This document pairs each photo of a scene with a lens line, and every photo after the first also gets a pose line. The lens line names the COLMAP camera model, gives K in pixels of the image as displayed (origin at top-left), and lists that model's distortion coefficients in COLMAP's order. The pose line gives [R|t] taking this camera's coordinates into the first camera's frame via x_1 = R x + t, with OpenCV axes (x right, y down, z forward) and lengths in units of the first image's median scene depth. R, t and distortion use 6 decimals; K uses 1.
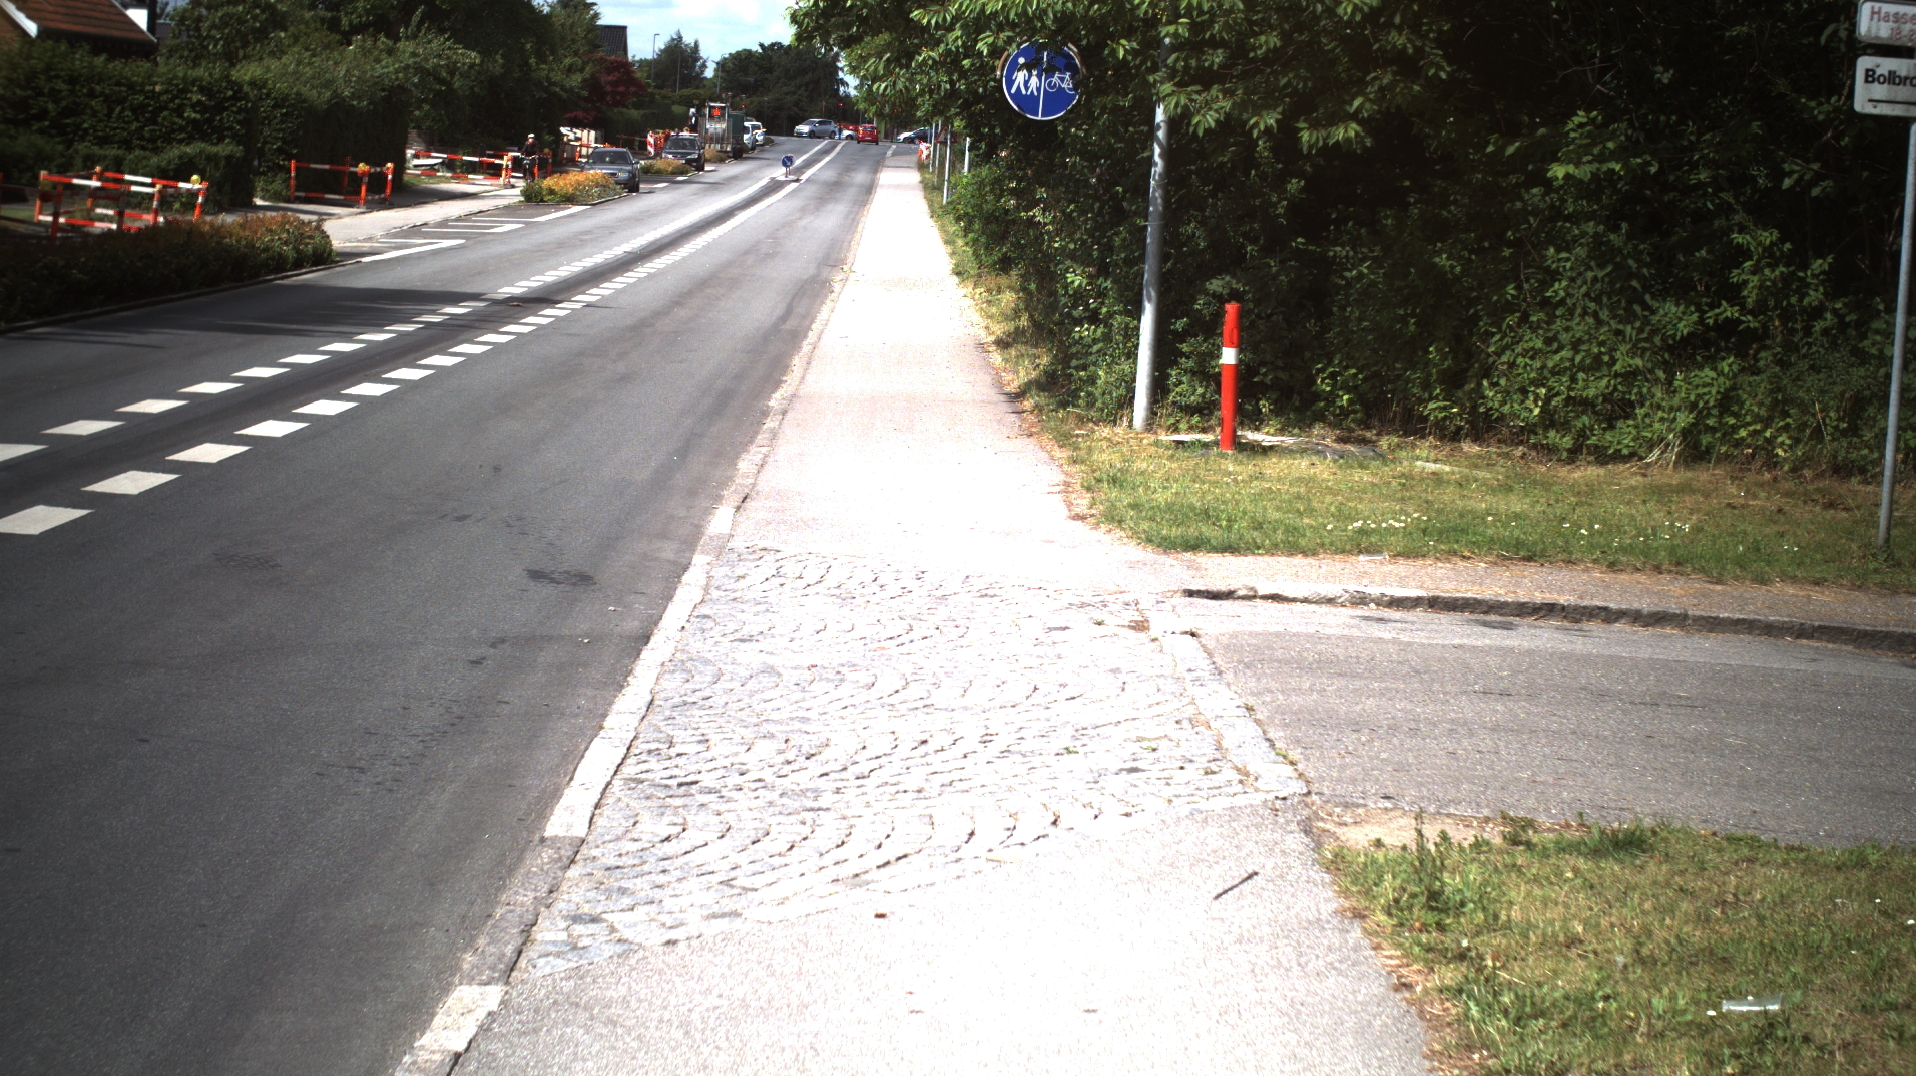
lens RADIAL K [[3379.7, 0, 958.0], [0, 3379.7, 538.0], [0, 0, 1]] dist [-0.307309, 0.442906]
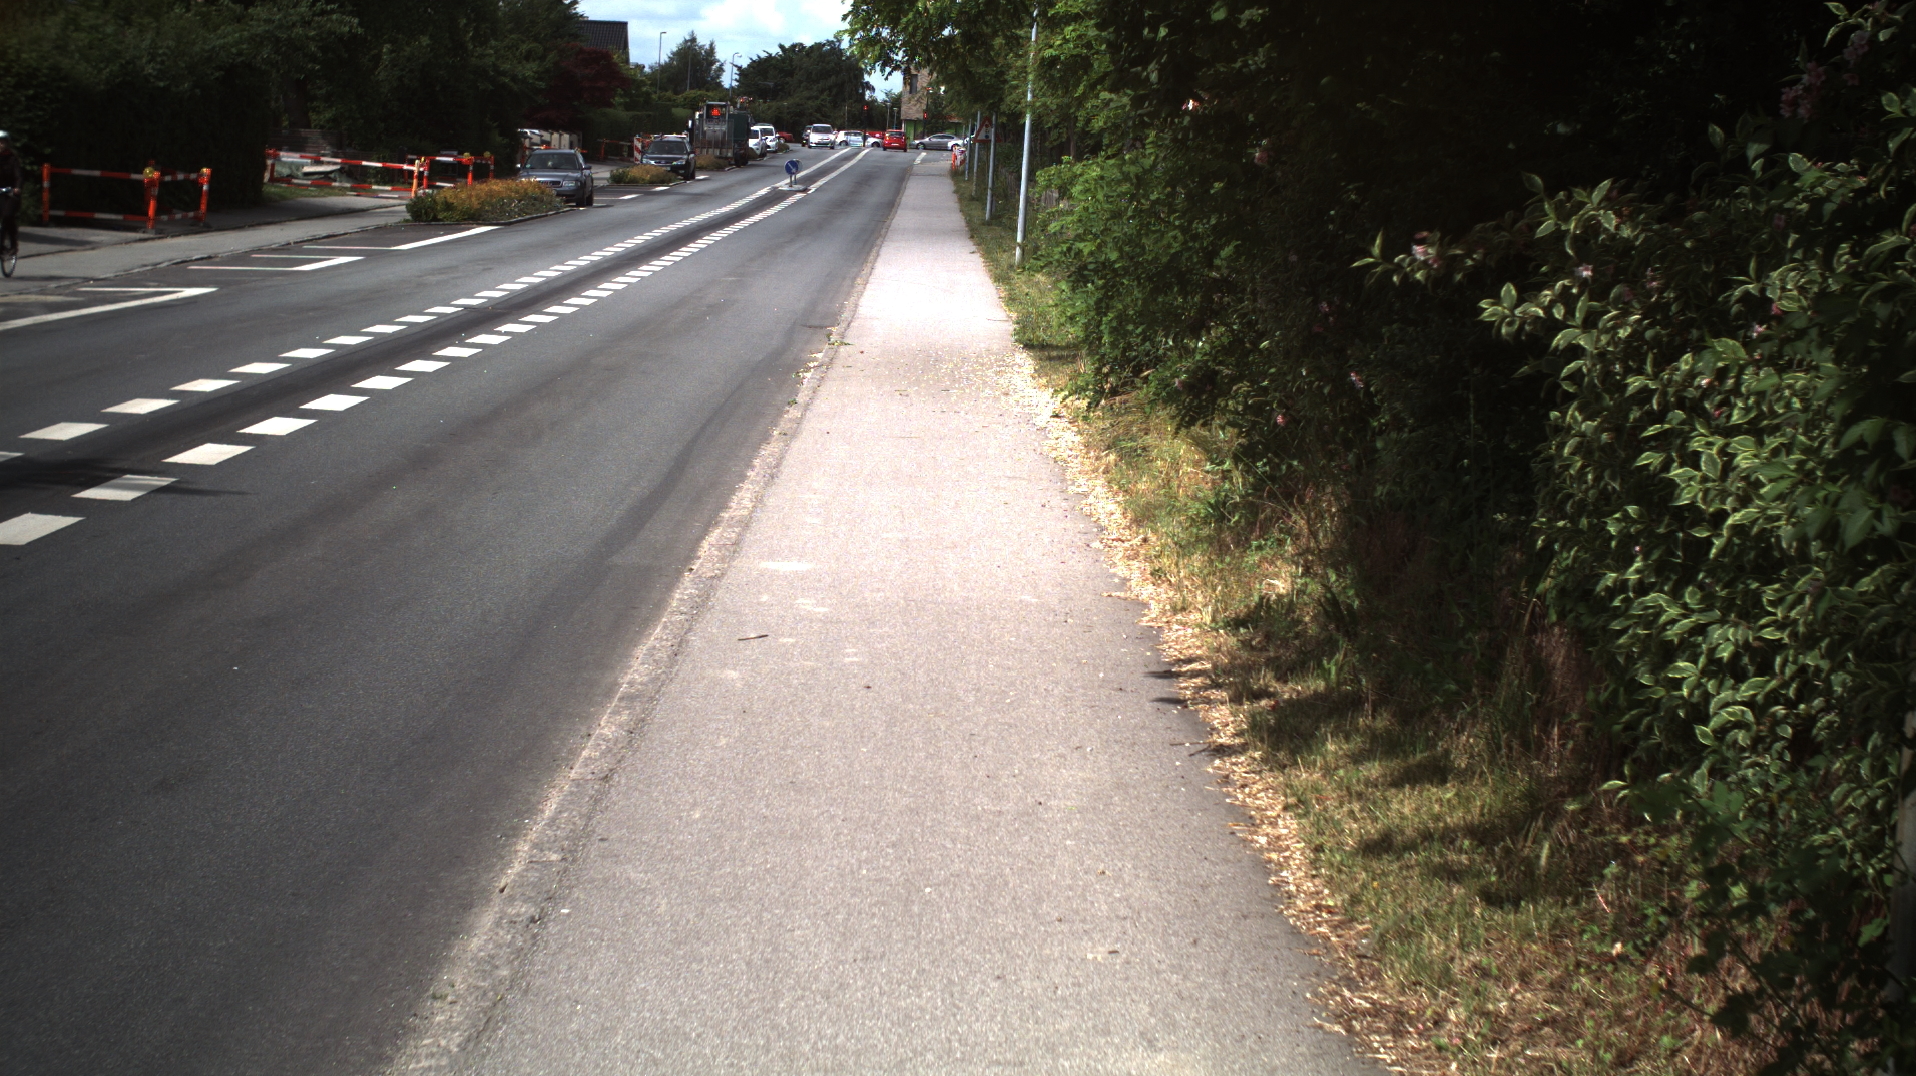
lens RADIAL K [[3379.7, 0, 958.0], [0, 3379.7, 538.0], [0, 0, 1]] dist [-0.307309, 0.442906]
pose [[0.999943, -0.004323, -0.009771, -0.010058], [0.004289, 0.999985, -0.003449, -0.068051], [0.009786, 0.003407, 0.999946, 0.660059]]
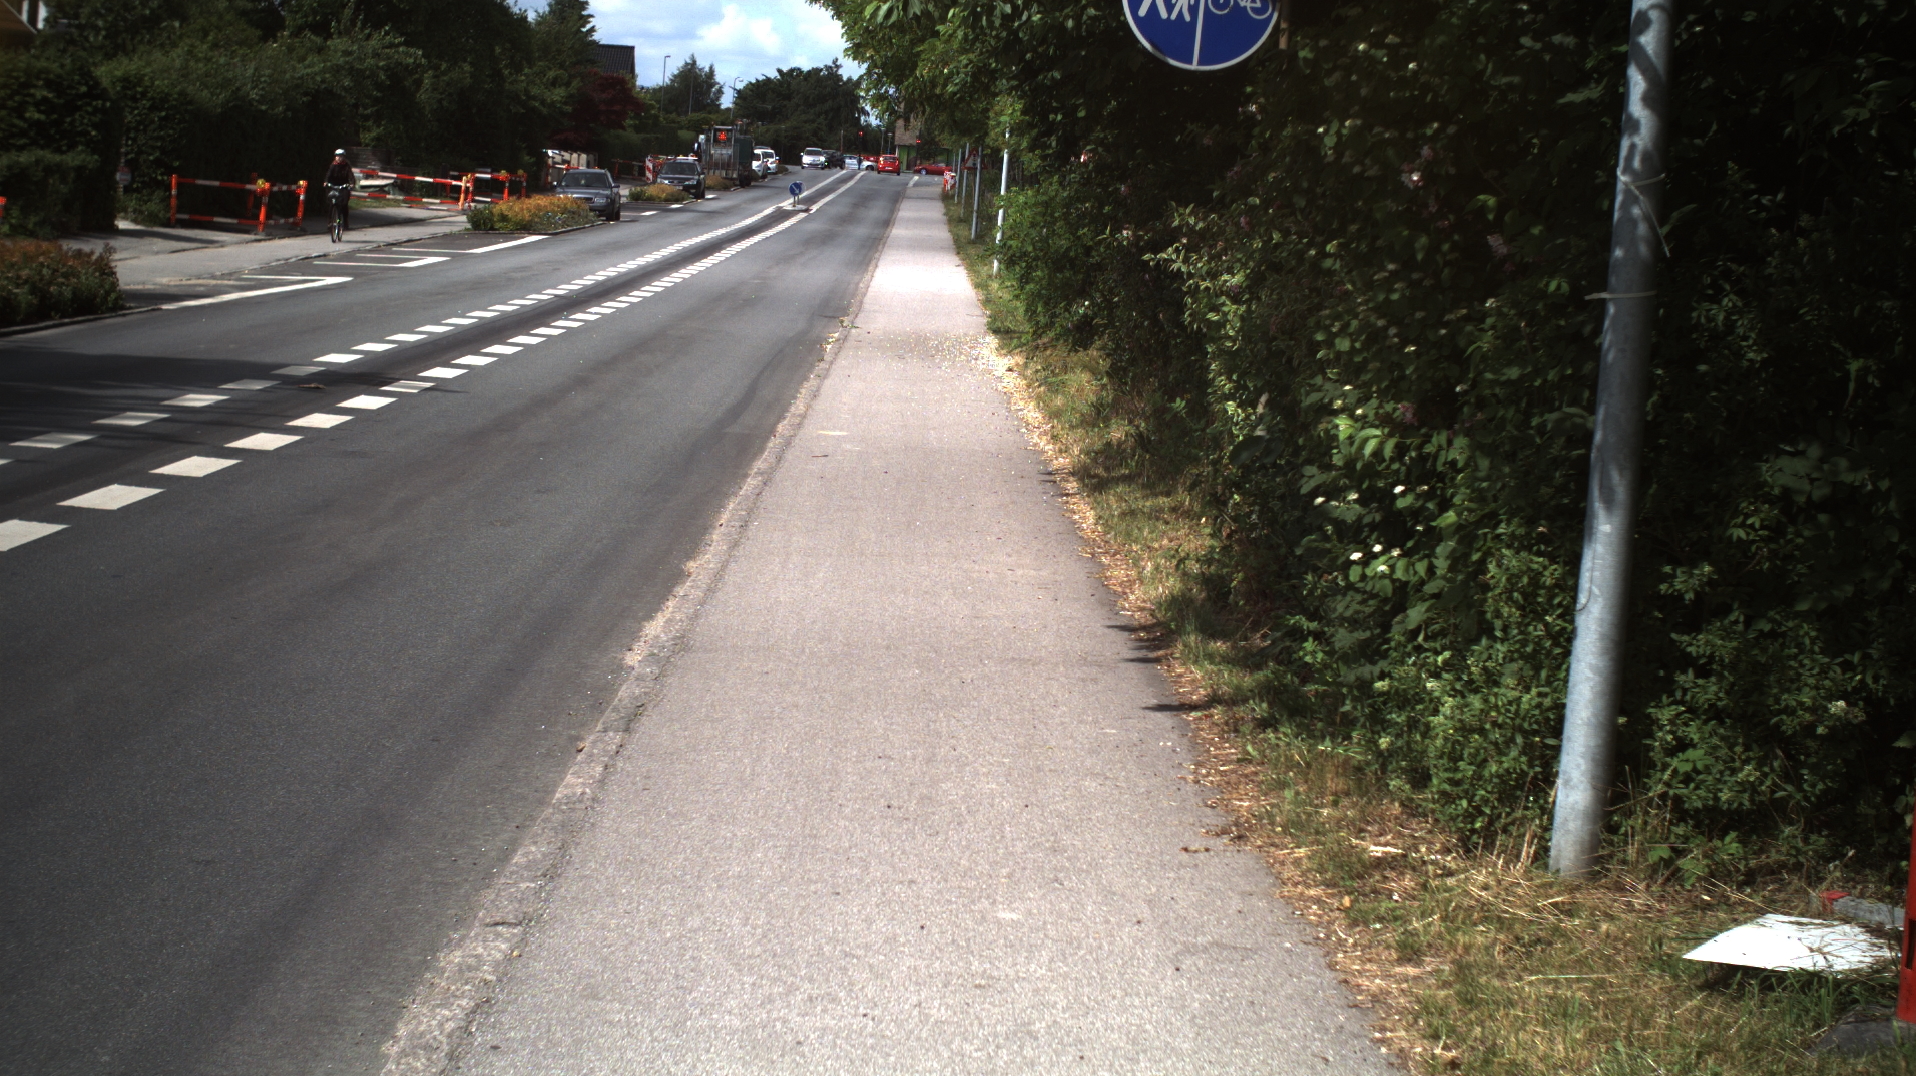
lens RADIAL K [[3379.7, 0, 958.0], [0, 3379.7, 538.0], [0, 0, 1]] dist [-0.307309, 0.442906]
pose [[0.999904, 0.012730, -0.005552, -0.005788], [-0.012787, 0.999864, -0.010434, -0.038769], [0.005419, 0.010504, 0.999930, 0.396425]]
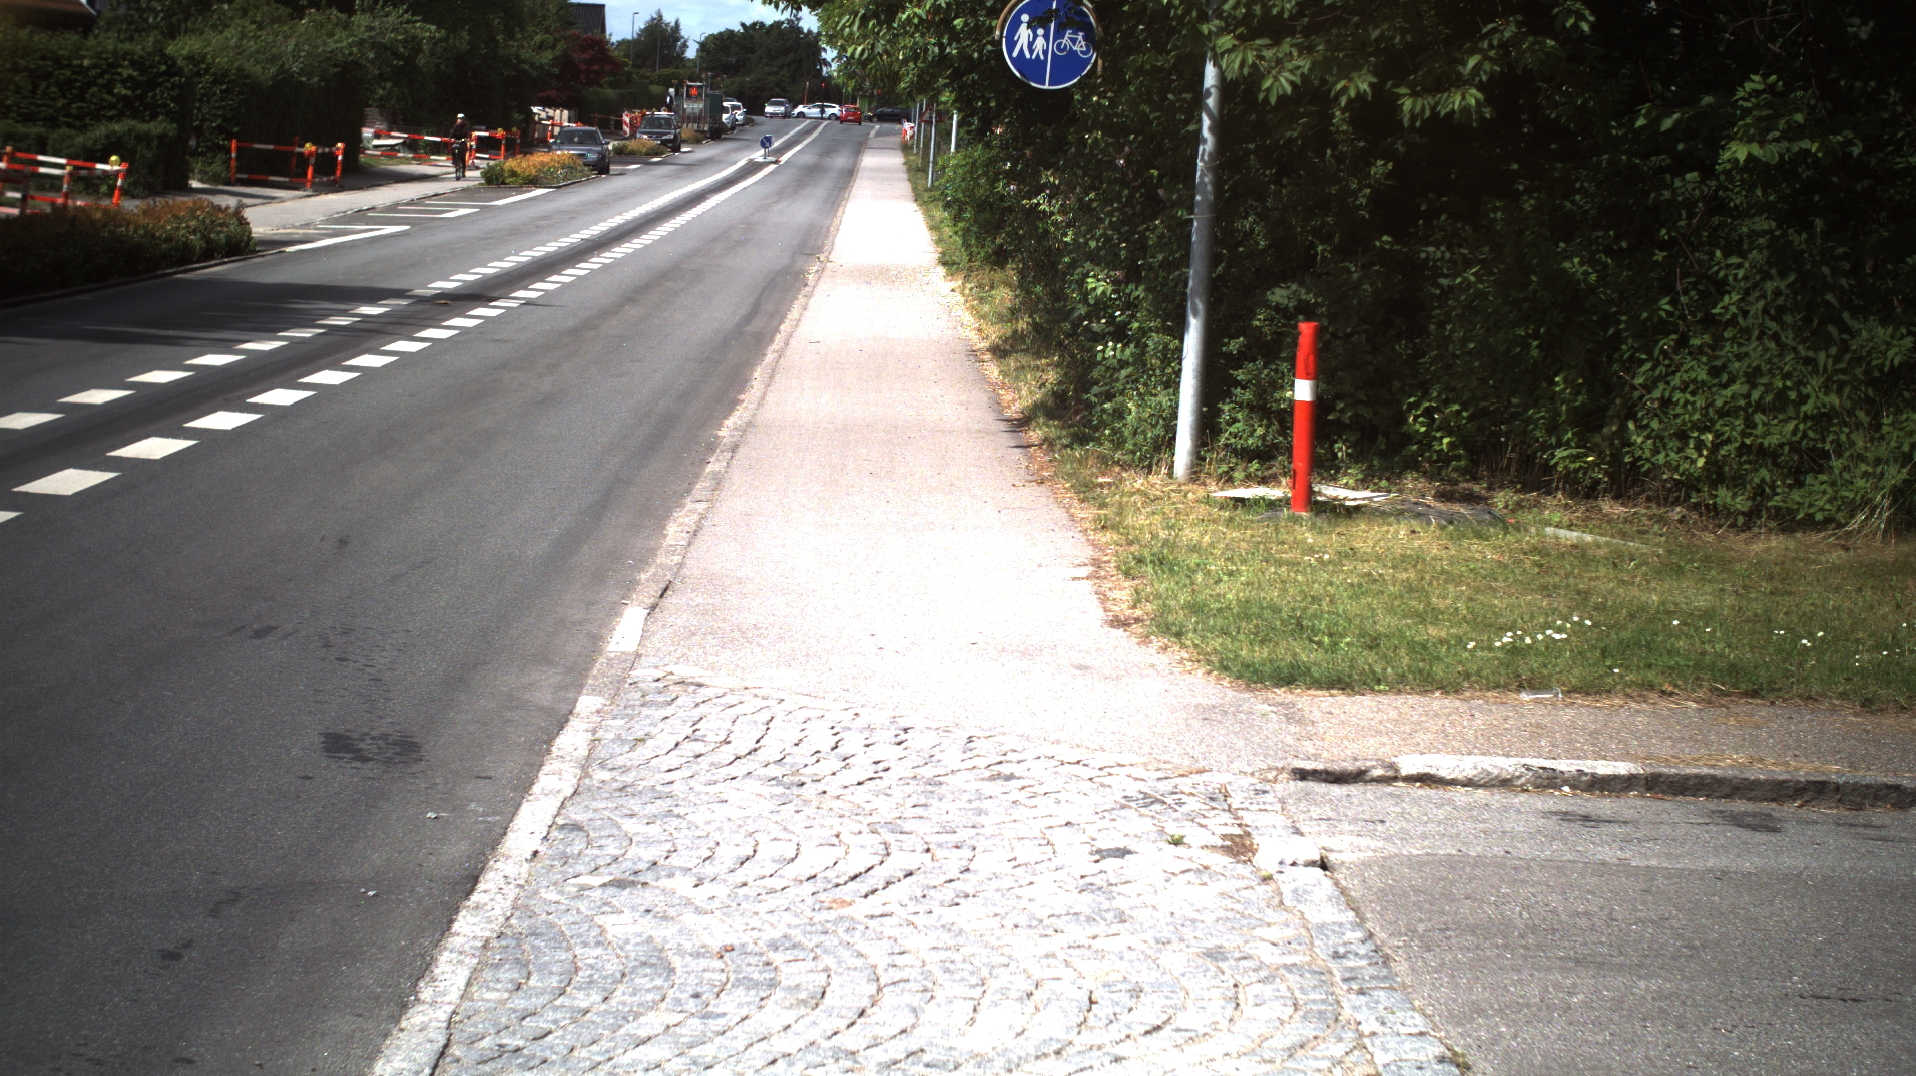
lens RADIAL K [[3379.7, 0, 958.0], [0, 3379.7, 538.0], [0, 0, 1]] dist [-0.307309, 0.442906]
pose [[0.999987, 0.001115, 0.004915, -0.001329], [-0.001141, 0.999985, 0.005388, -0.013907], [-0.004908, -0.005394, 0.999973, 0.132117]]
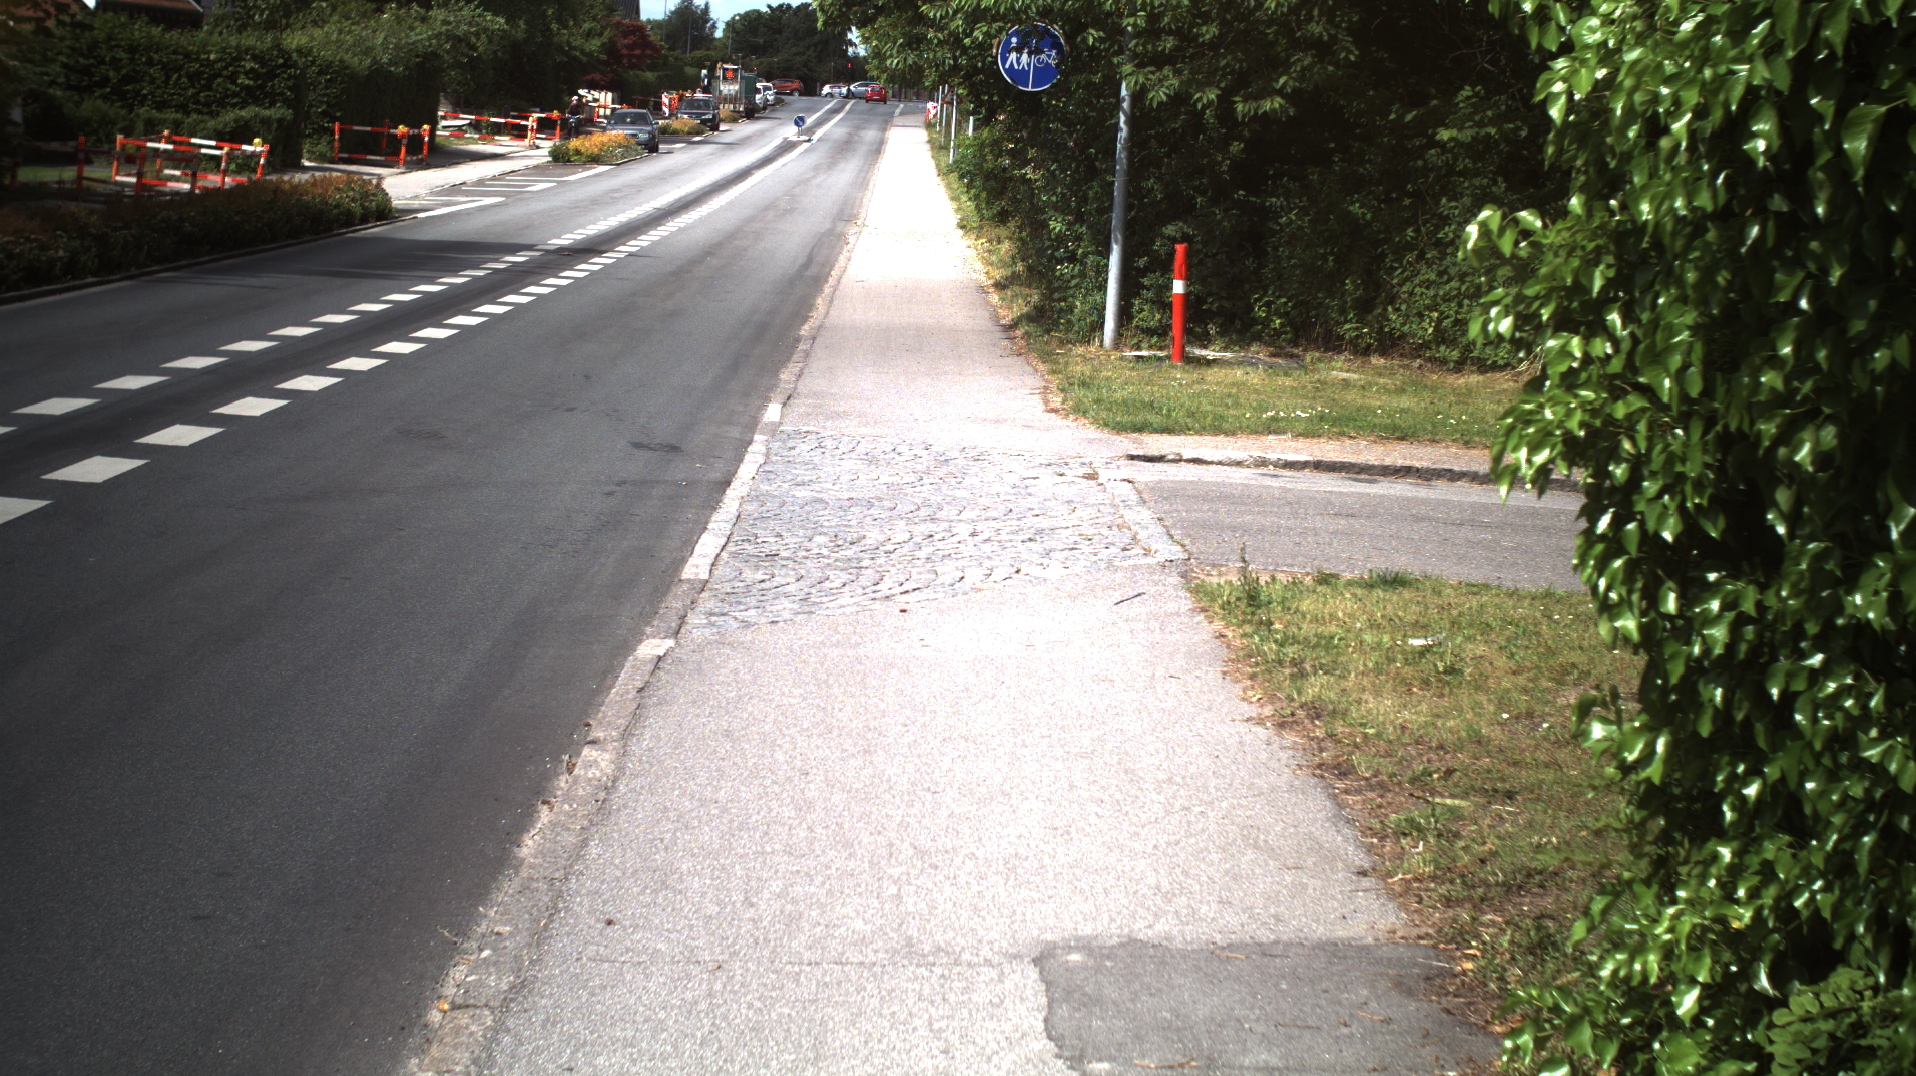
lens RADIAL K [[3379.7, 0, 958.0], [0, 3379.7, 538.0], [0, 0, 1]] dist [-0.307309, 0.442906]
pose [[0.999994, -0.002472, -0.002530, 0.001531], [0.002503, 0.999922, 0.012265, 0.012768], [0.002500, -0.012271, 0.999922, -0.131172]]
